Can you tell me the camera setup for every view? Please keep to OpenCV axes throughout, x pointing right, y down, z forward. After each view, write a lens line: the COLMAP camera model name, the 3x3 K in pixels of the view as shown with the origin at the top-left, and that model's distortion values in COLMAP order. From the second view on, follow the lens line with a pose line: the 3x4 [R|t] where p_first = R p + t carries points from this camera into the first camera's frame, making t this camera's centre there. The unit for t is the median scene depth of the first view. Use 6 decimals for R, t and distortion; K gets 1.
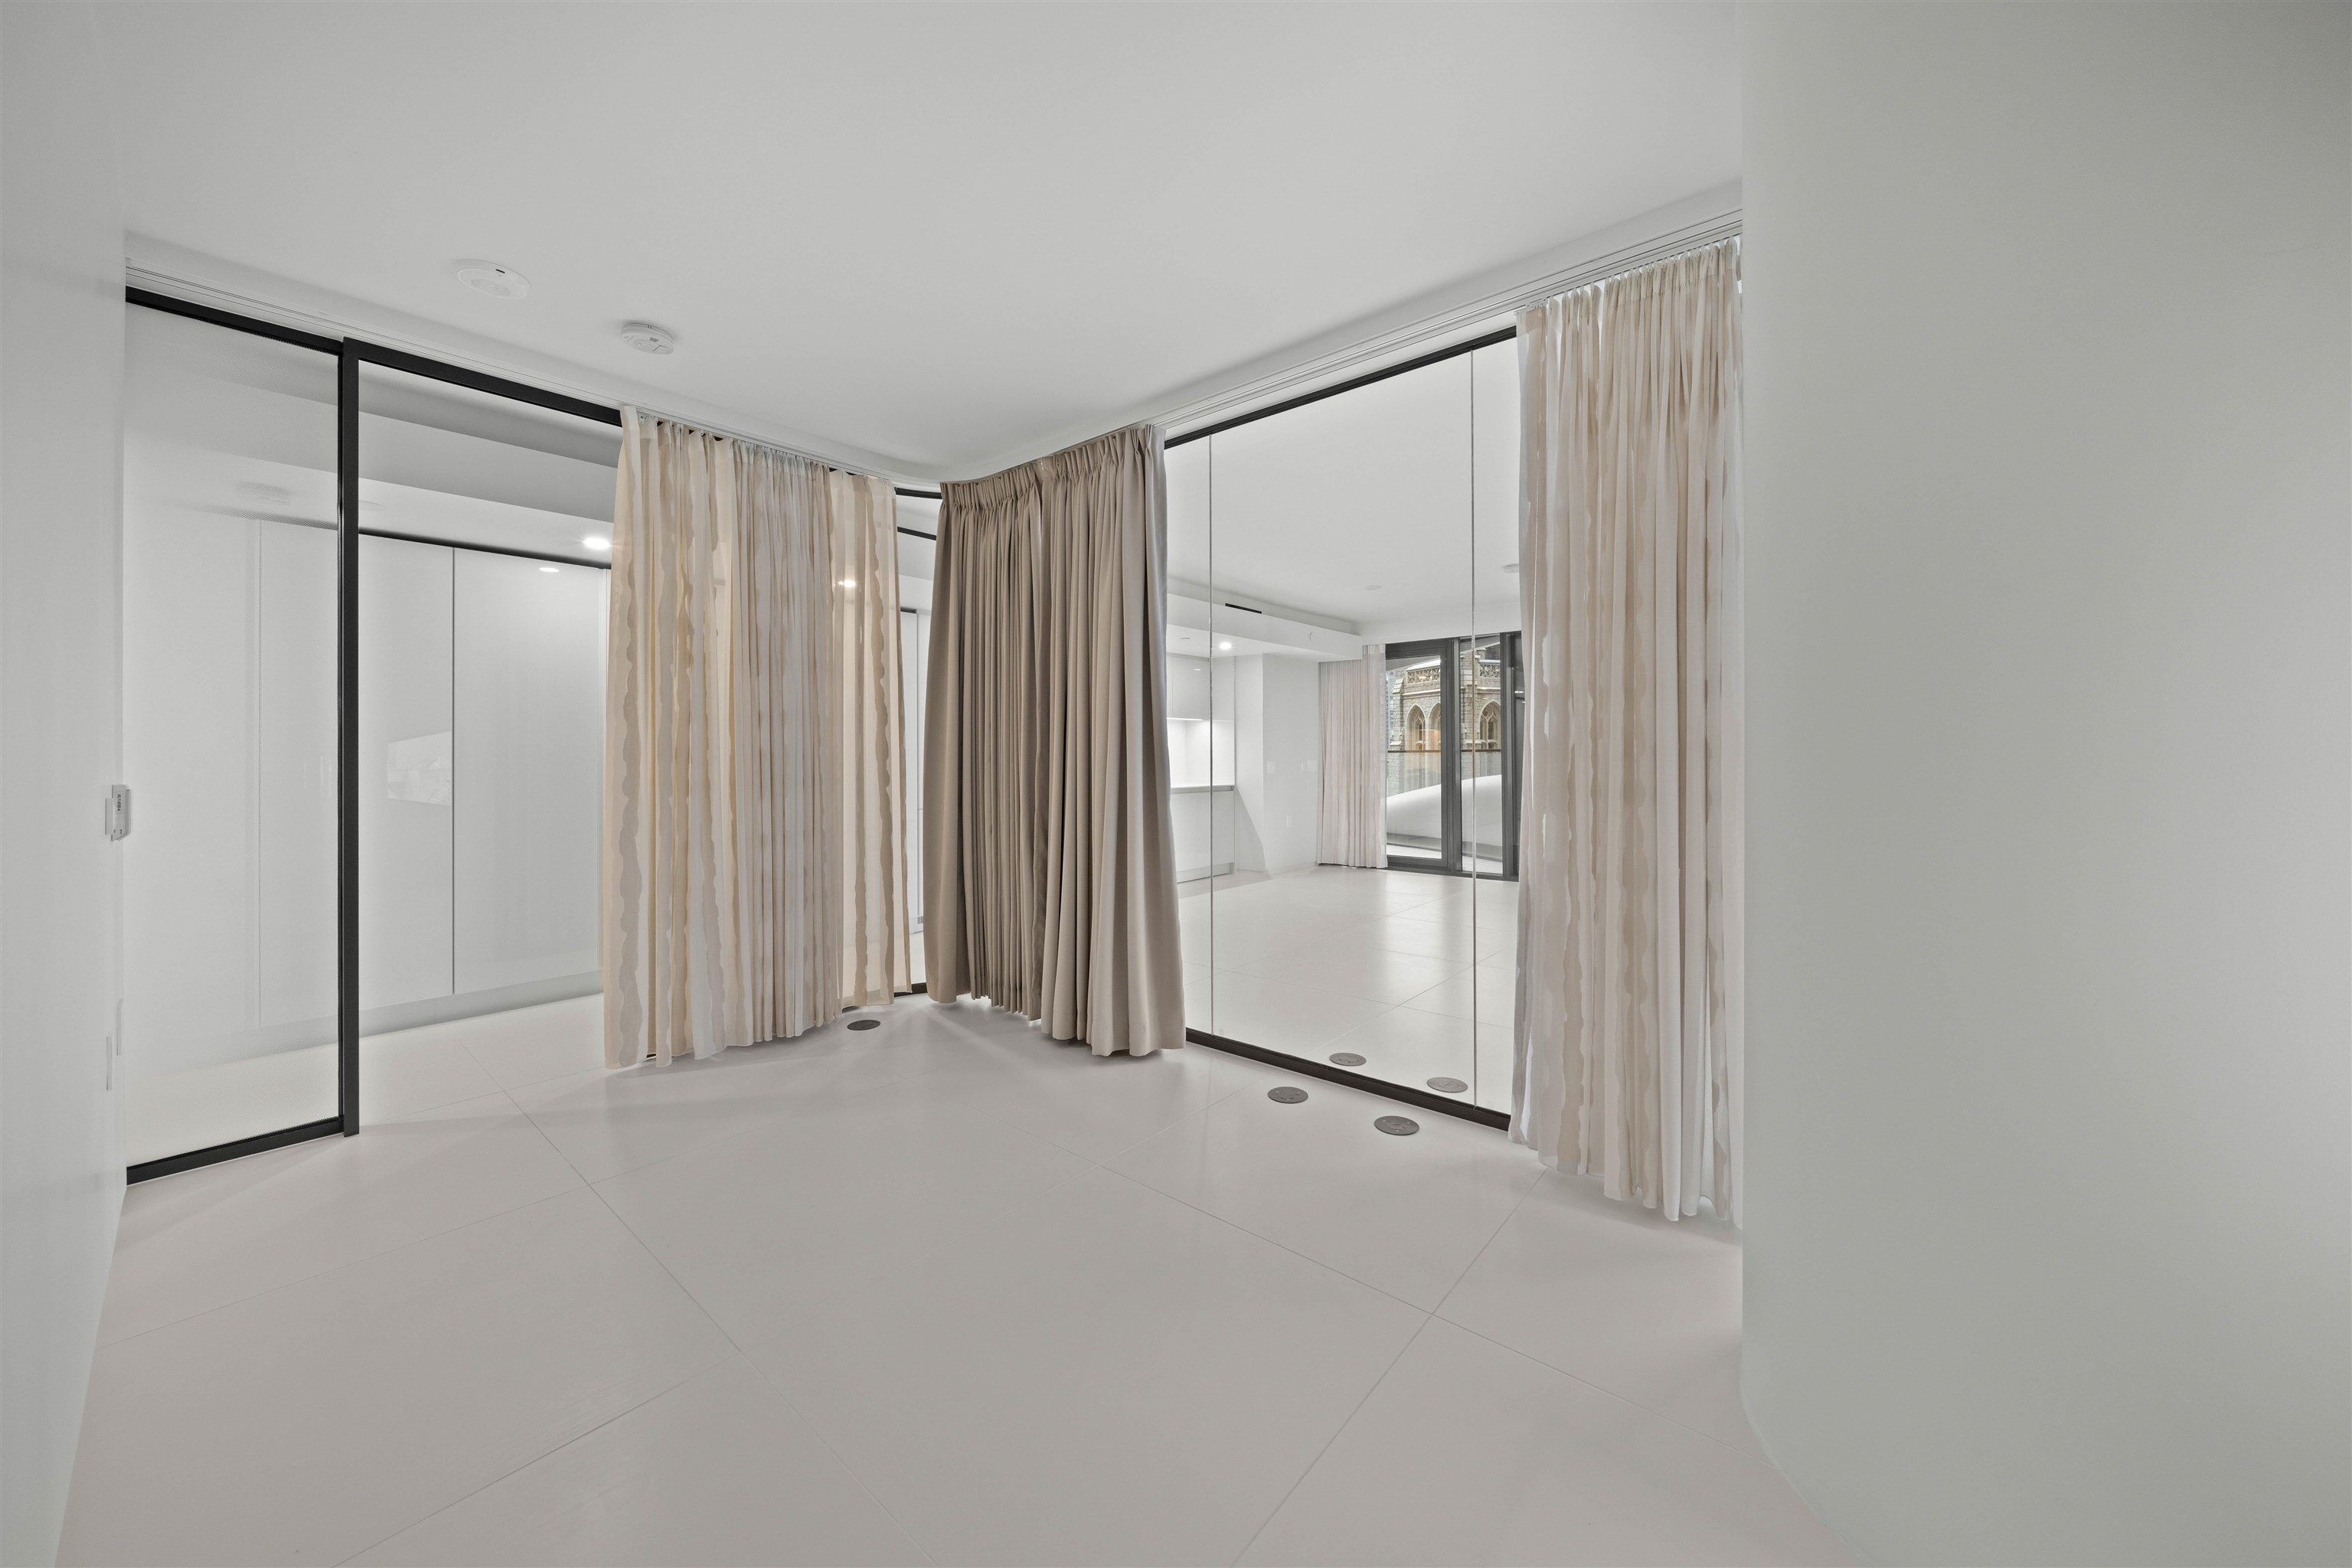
lens RADIAL K [[825.2, 0, 1167.4], [0, 825.2, 772.0], [0, 0, 1]] dist [-0.010129, 0.001471]
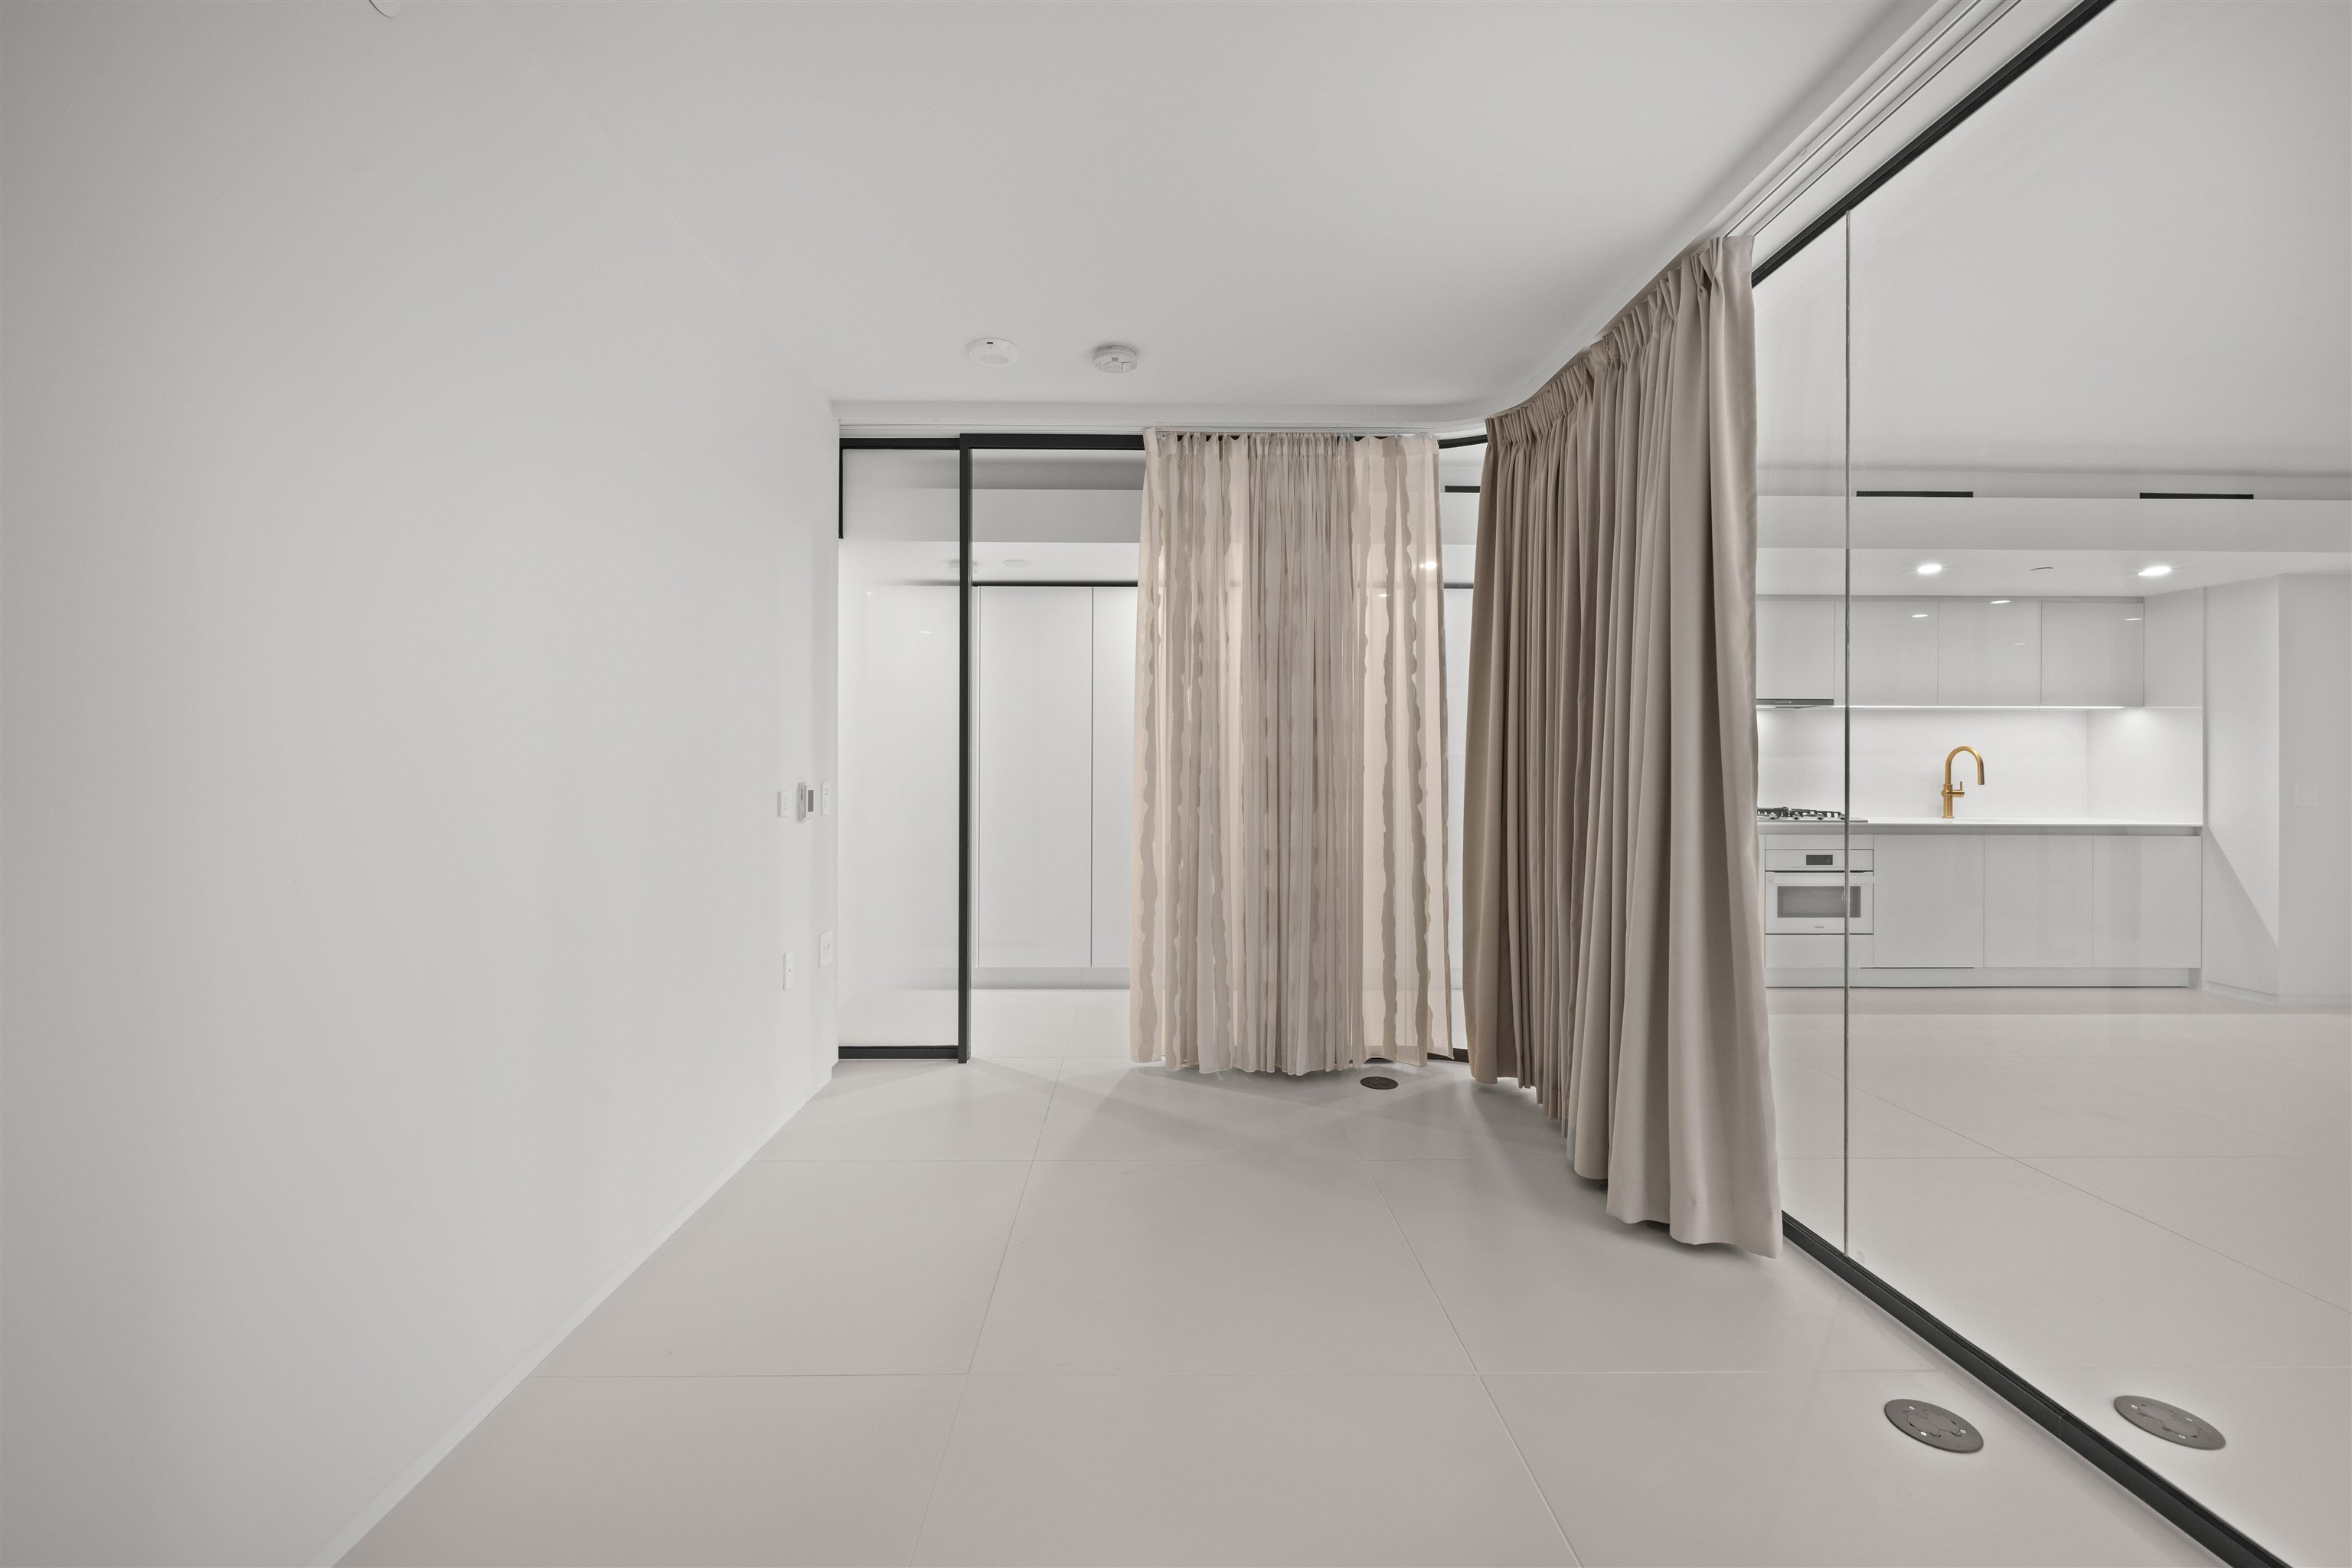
lens RADIAL K [[932.1, 0, 1173.6], [0, 932.1, 776.2], [0, 0, 1]] dist [-0.000165, -0.000016]
pose [[0.661965, 0.008897, -0.749482, 0.219228], [-0.020437, 0.999772, -0.006182, 0.002070], [0.749256, 0.019410, 0.661996, 0.213074]]
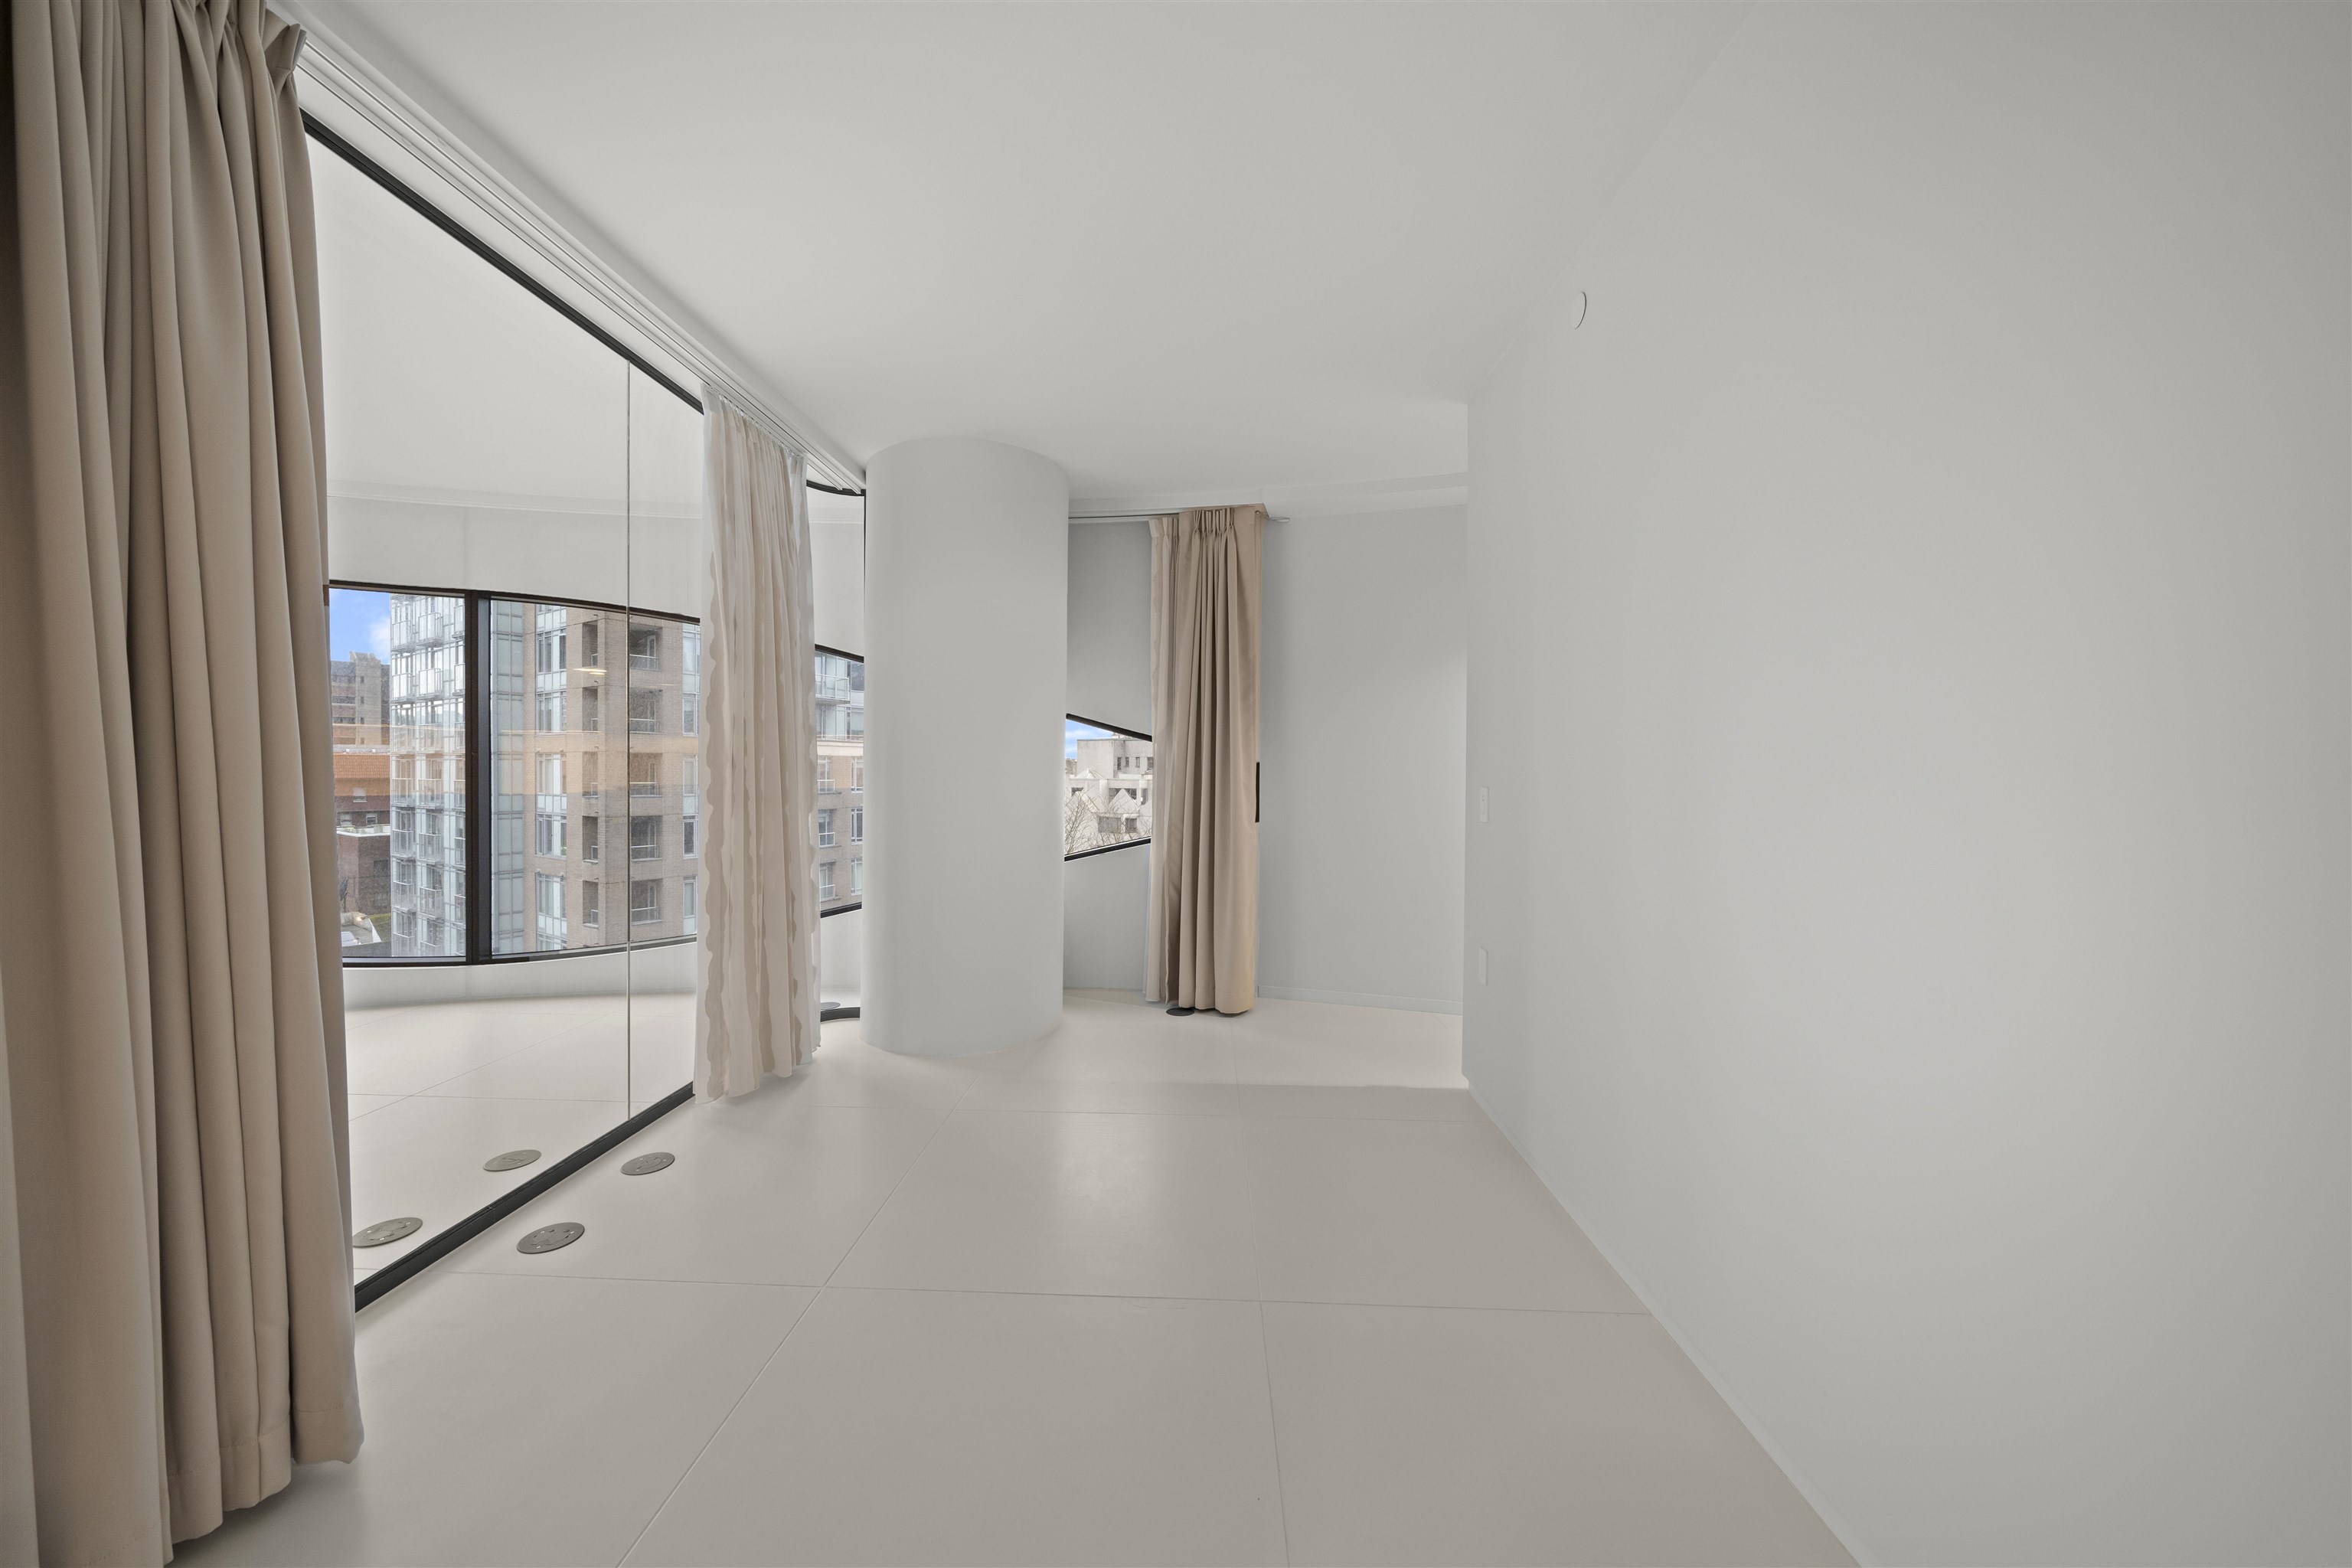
lens RADIAL K [[825.2, 0, 1170.5], [0, 825.2, 782.9], [0, 0, 1]] dist [-0.010129, 0.001471]
pose [[-0.612868, -0.015054, 0.790042, -0.619169], [0.012270, 0.999517, 0.028564, -0.016038], [-0.790090, 0.027200, -0.612387, 0.831173]]
